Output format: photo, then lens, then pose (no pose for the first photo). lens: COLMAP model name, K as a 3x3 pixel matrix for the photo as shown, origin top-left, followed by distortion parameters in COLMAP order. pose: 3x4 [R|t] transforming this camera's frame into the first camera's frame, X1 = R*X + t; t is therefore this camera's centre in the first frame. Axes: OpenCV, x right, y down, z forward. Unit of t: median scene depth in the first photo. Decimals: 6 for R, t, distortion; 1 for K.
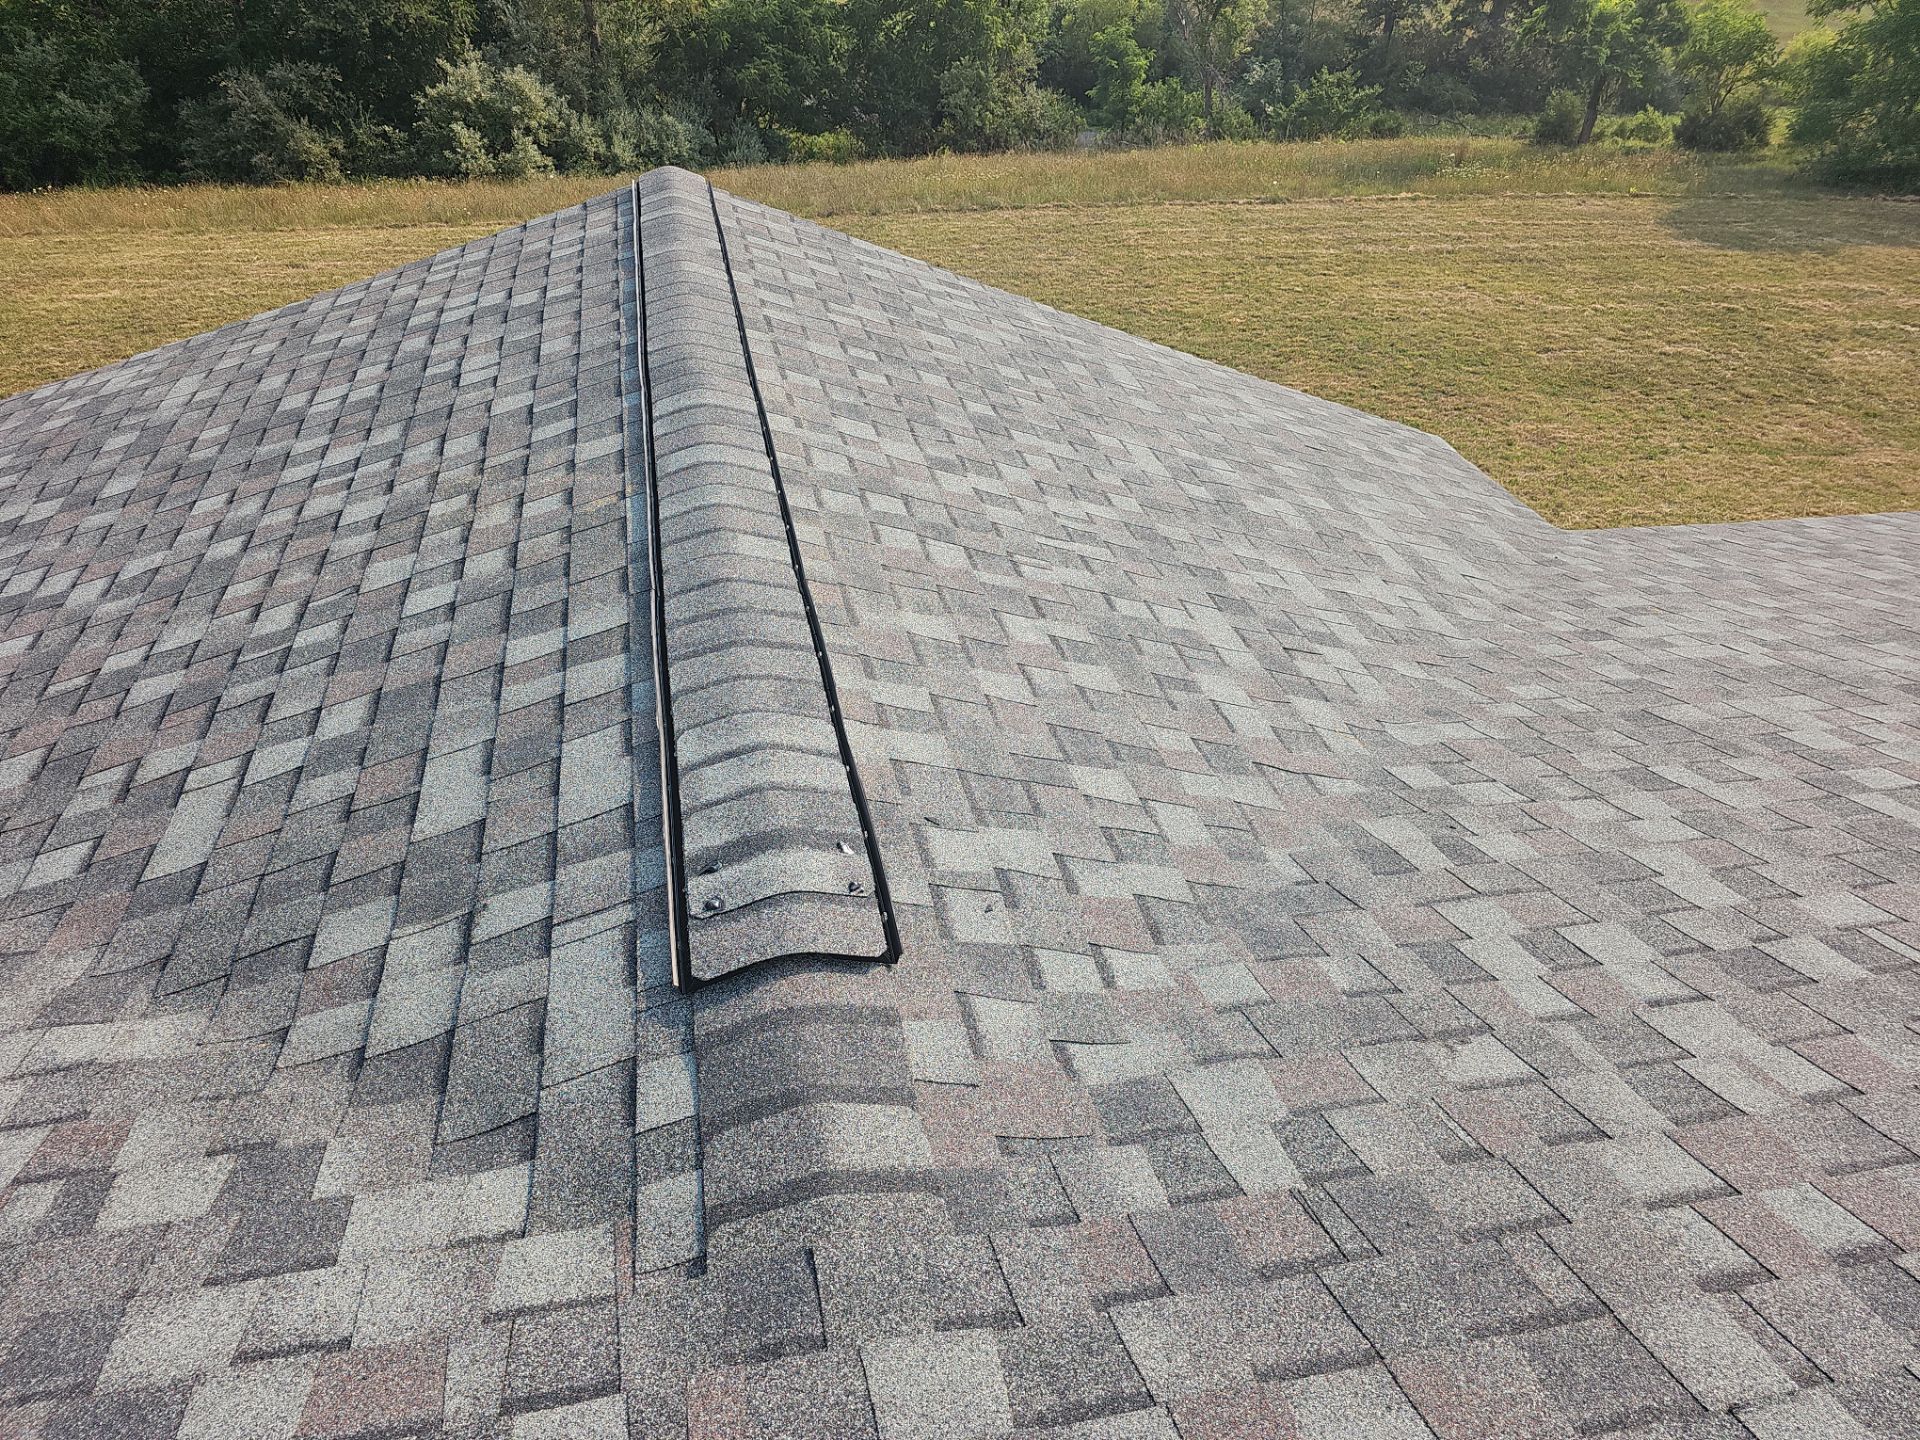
lens RADIAL K [[1253.2, 0, 935.6], [0, 1253.2, 726.7], [0, 0, 1]] dist [0.043615, -0.038854]
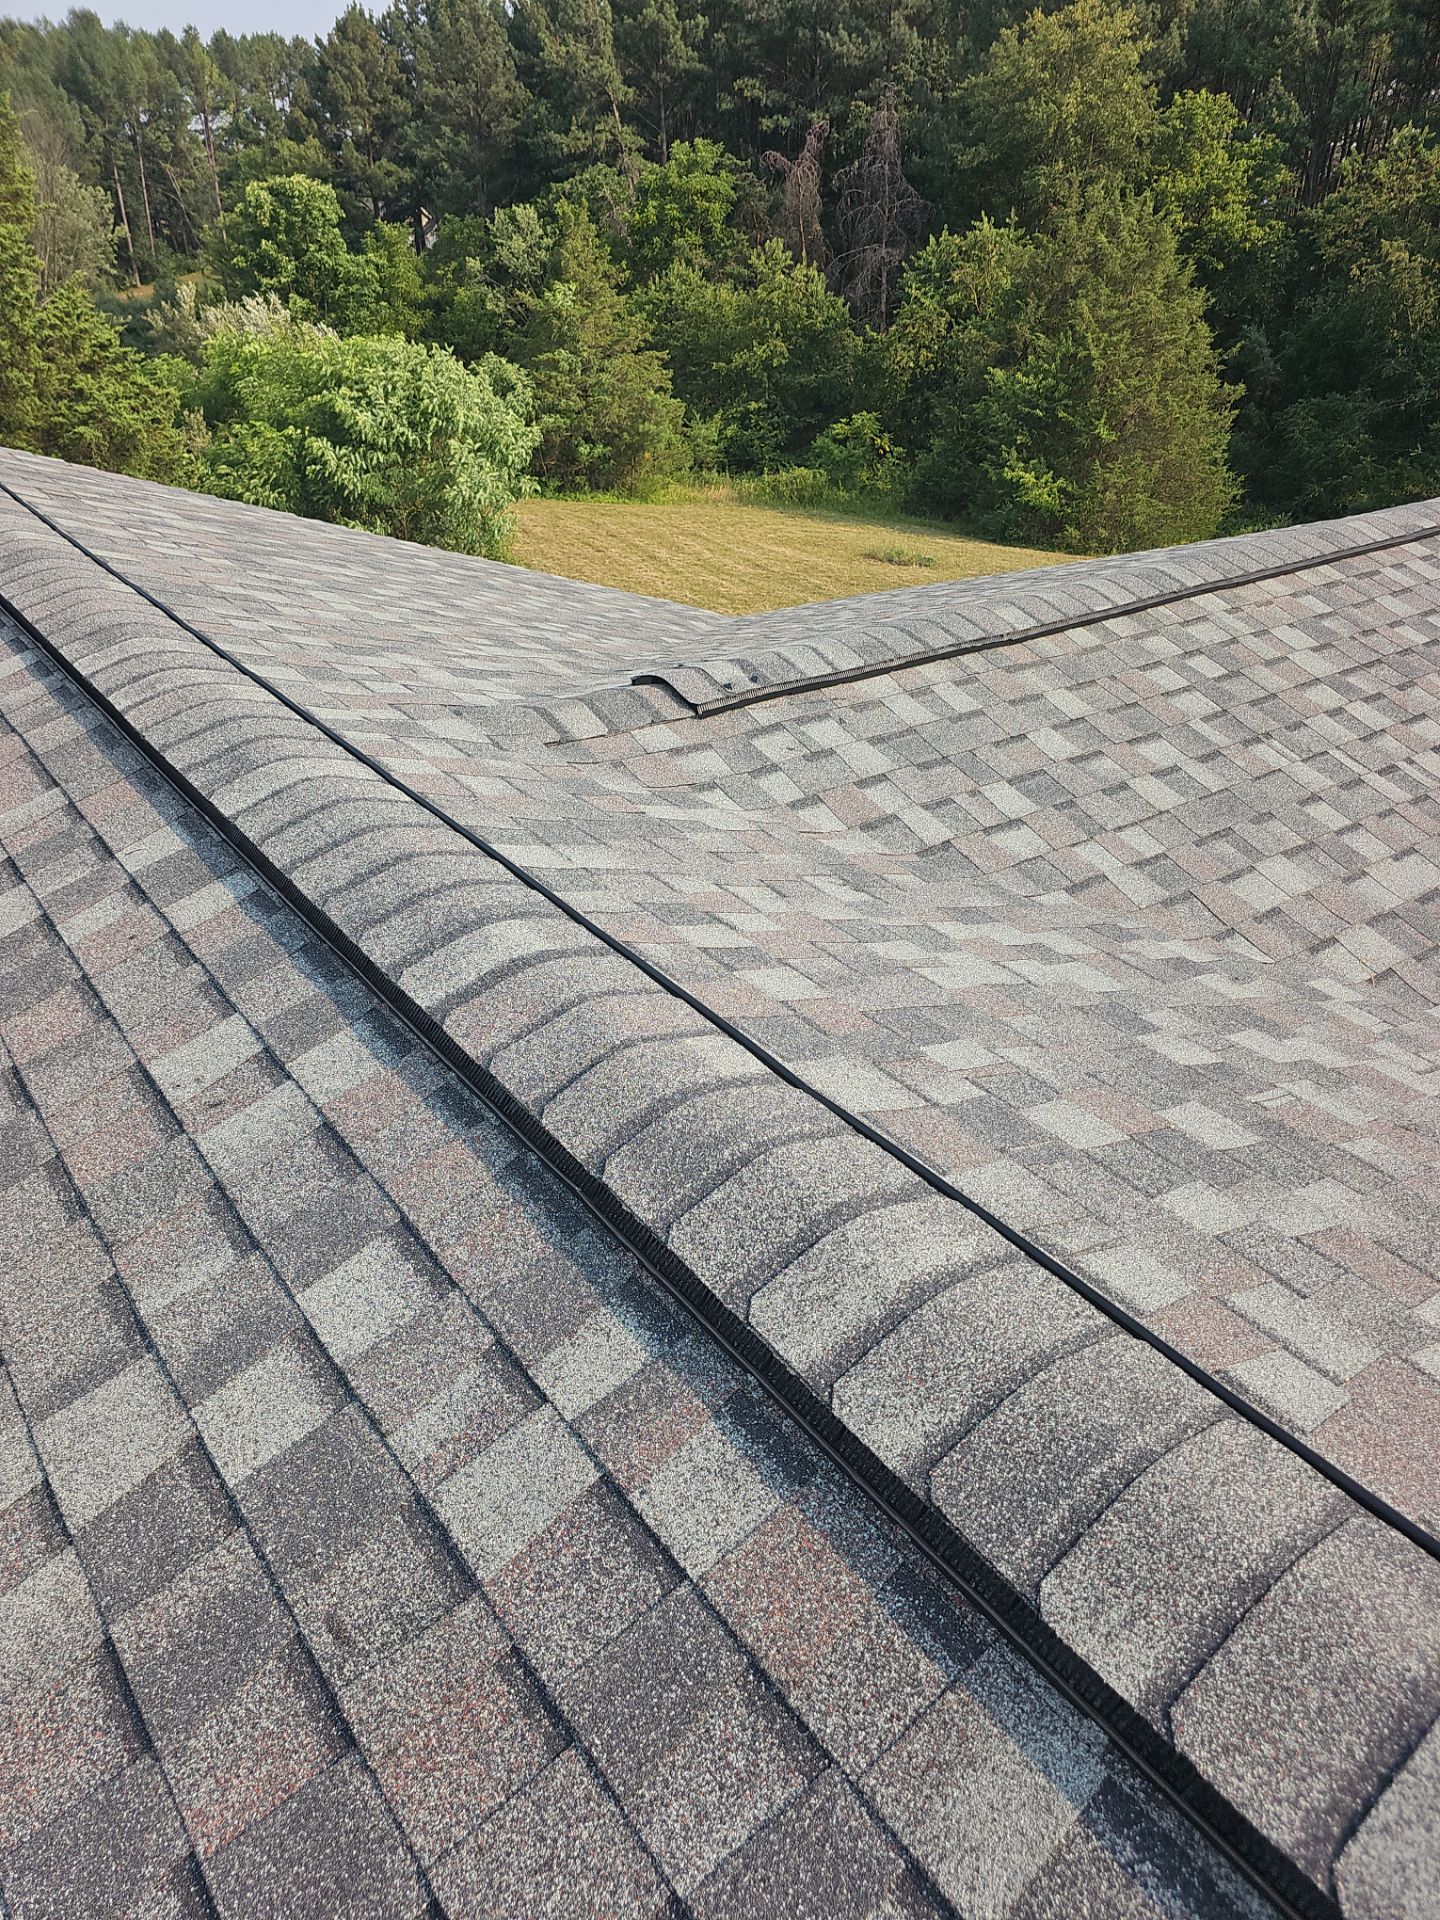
lens RADIAL K [[1253.2, 0, 708.8], [0, 1253.2, 965.1], [0, 0, 1]] dist [0.043615, -0.038854]
pose [[0.421263, 0.426640, -0.800322, 1.484215], [-0.521501, 0.835917, 0.171115, 0.171112], [0.742007, 0.345284, 0.574634, 0.136447]]
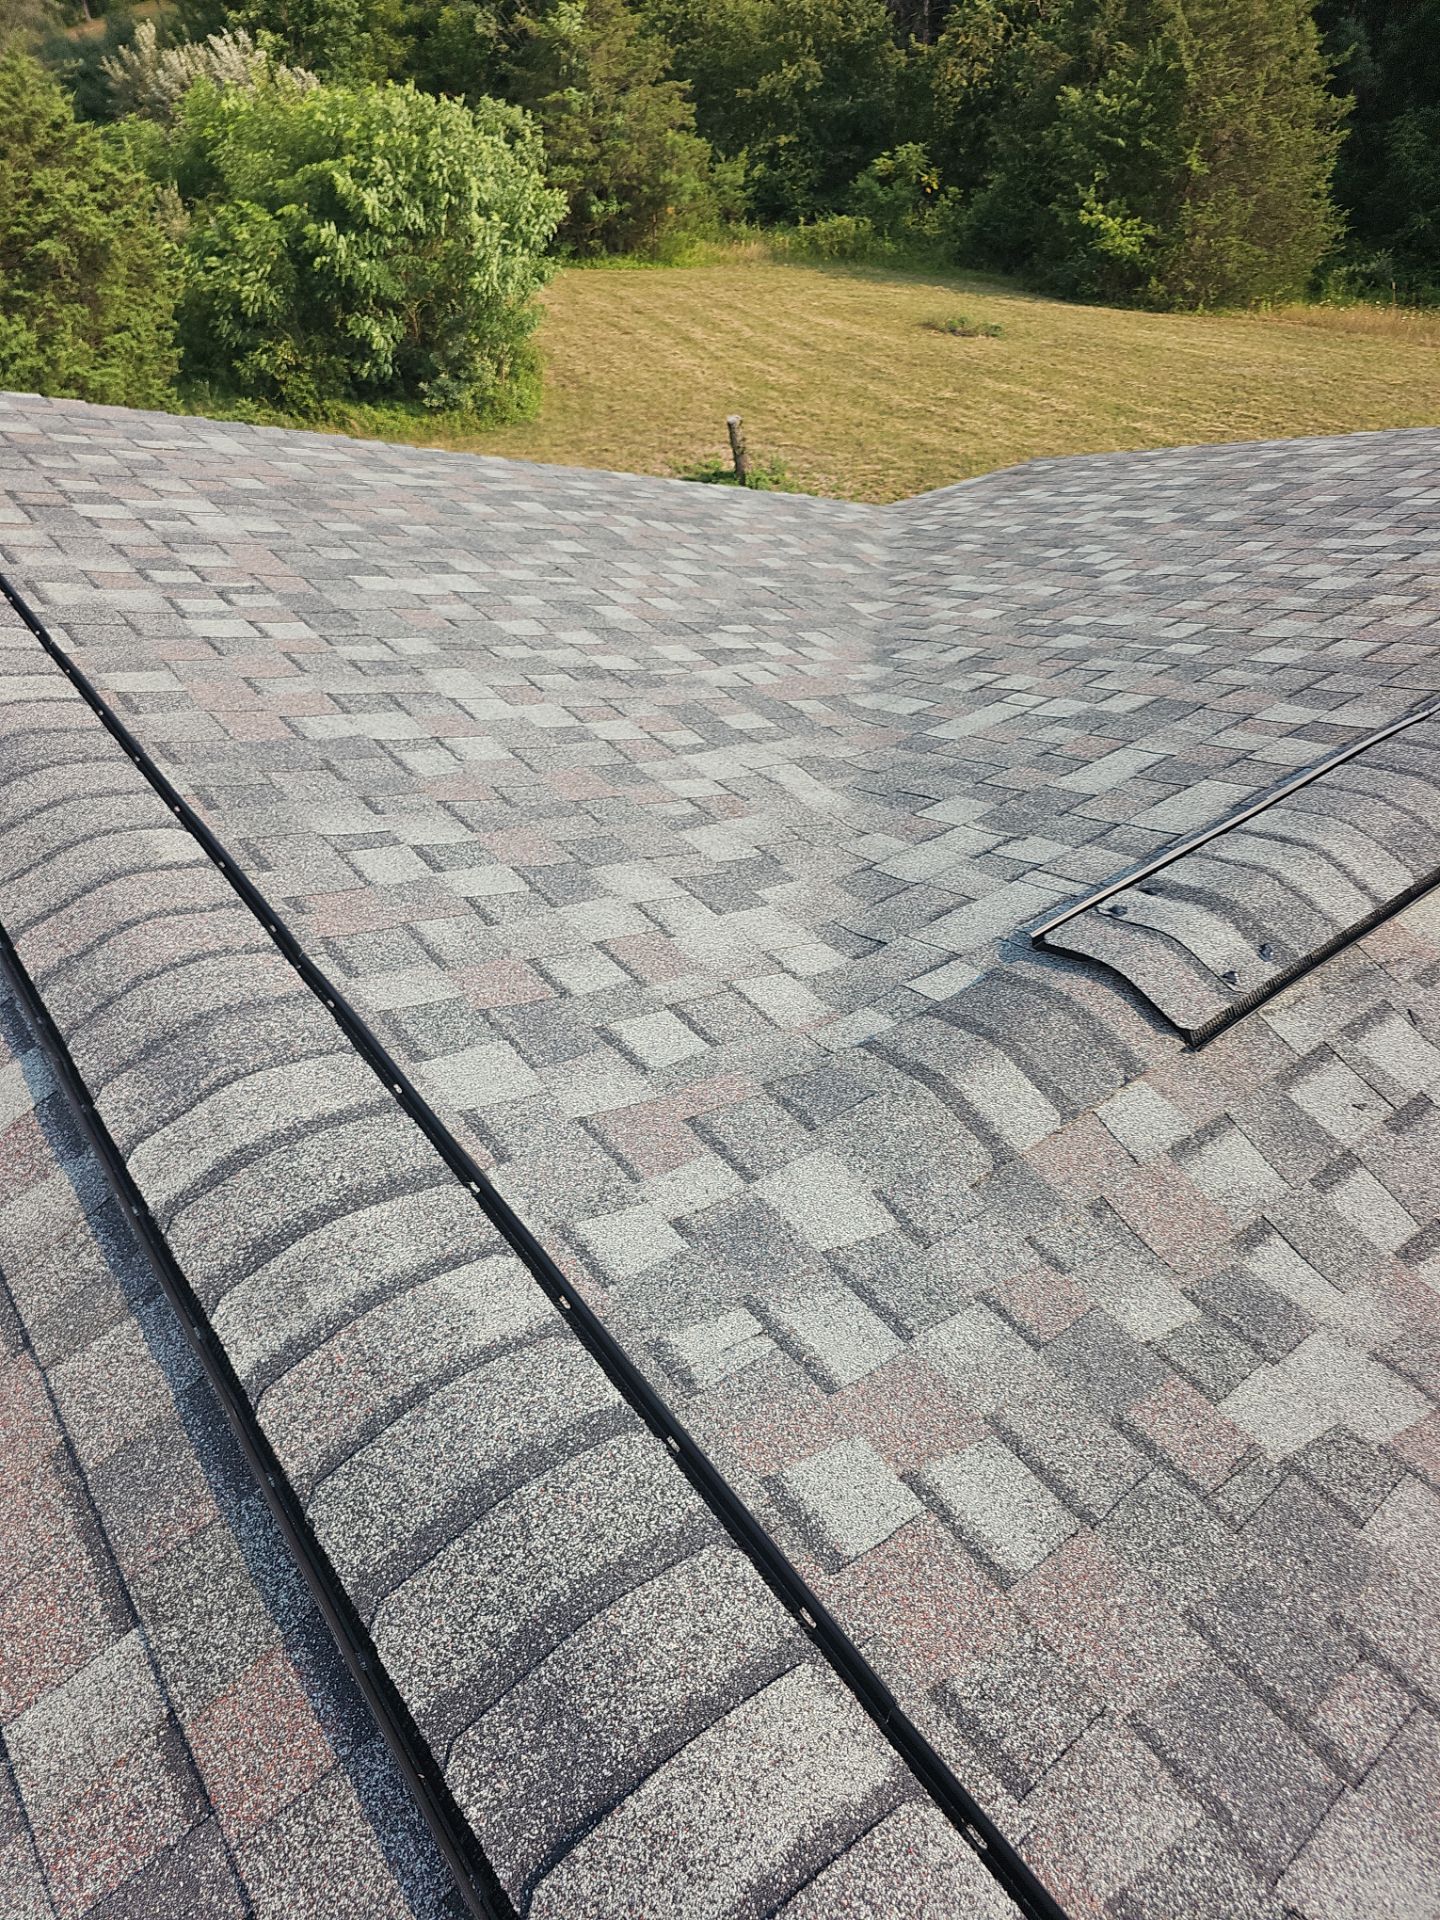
lens RADIAL K [[1255.3, 0, 684.3], [0, 1255.3, 949.0], [0, 0, 1]] dist [0.017315, -0.016597]
pose [[0.408545, 0.540840, -0.735243, 0.483500], [-0.494737, 0.808154, 0.319568, 0.009375], [0.767025, 0.233194, 0.597741, 0.089813]]
